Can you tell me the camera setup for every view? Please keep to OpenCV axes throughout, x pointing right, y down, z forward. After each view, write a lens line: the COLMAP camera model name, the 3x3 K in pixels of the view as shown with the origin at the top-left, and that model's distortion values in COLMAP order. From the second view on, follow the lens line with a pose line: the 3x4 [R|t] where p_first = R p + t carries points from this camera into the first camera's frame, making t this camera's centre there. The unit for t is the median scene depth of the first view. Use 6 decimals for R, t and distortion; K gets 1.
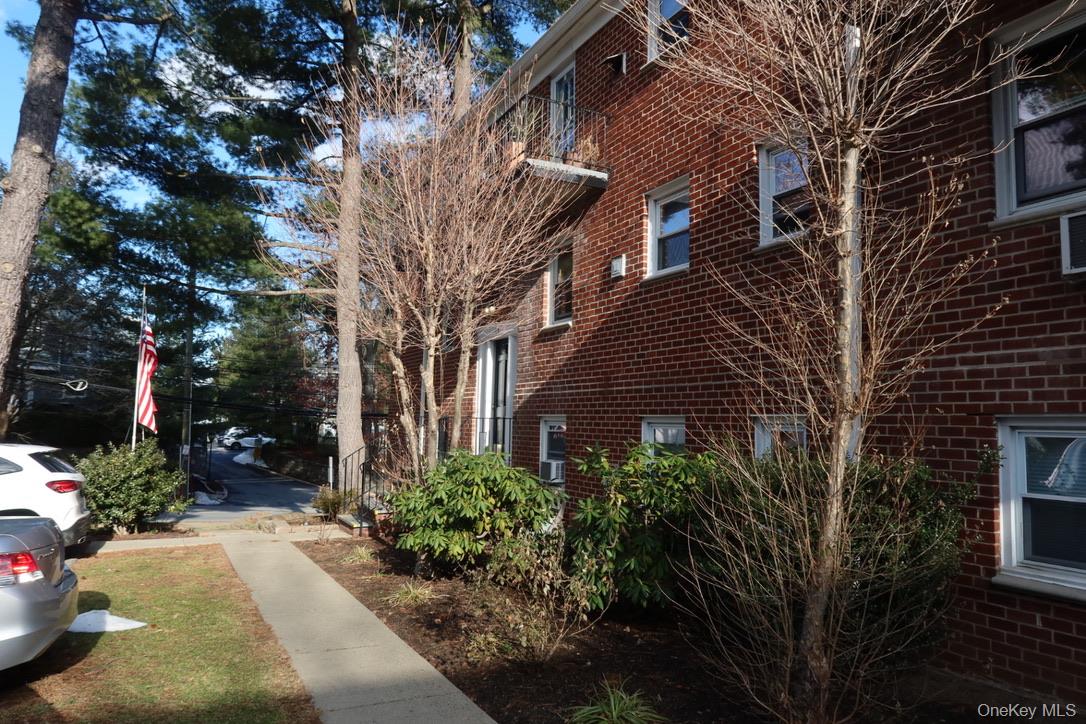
lens RADIAL K [[719.2, 0, 543.0], [0, 719.2, 362.0], [0, 0, 1]] dist [-0.031603, 0.000635]
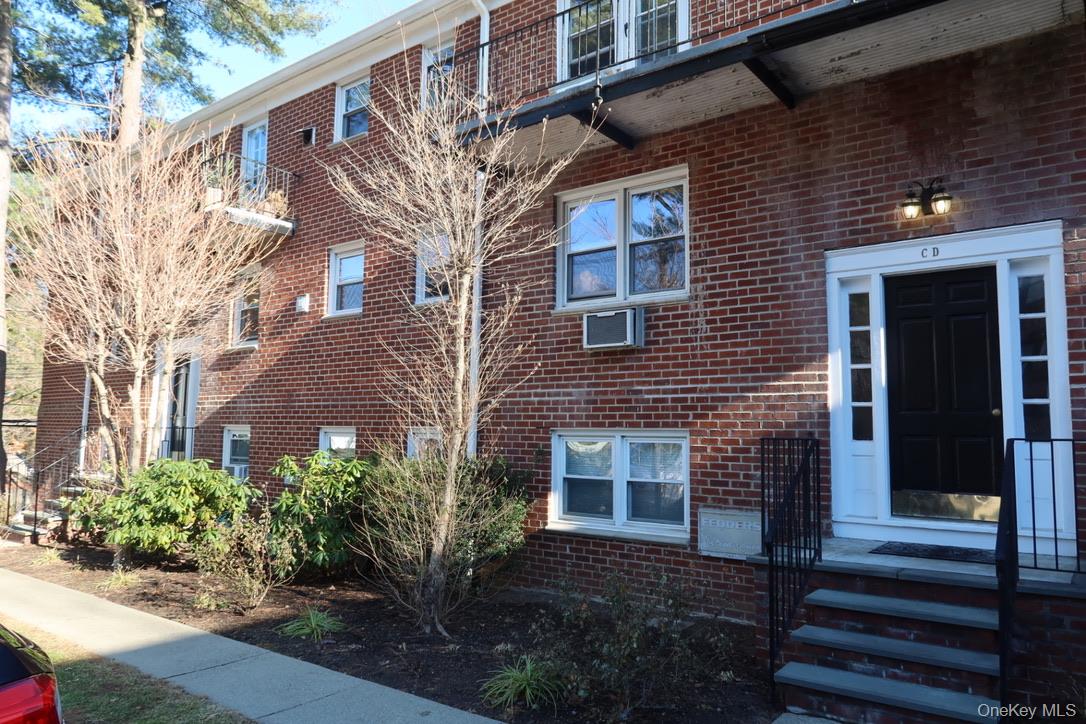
lens RADIAL K [[748.4, 0, 544.4], [0, 748.4, 366.2], [0, 0, 1]] dist [-0.025592, 0.009089]
pose [[0.895609, 0.028135, 0.443952, -0.095380], [-0.031001, 0.999519, -0.000803, -0.042481], [-0.443761, -0.013044, 0.896050, -0.346200]]
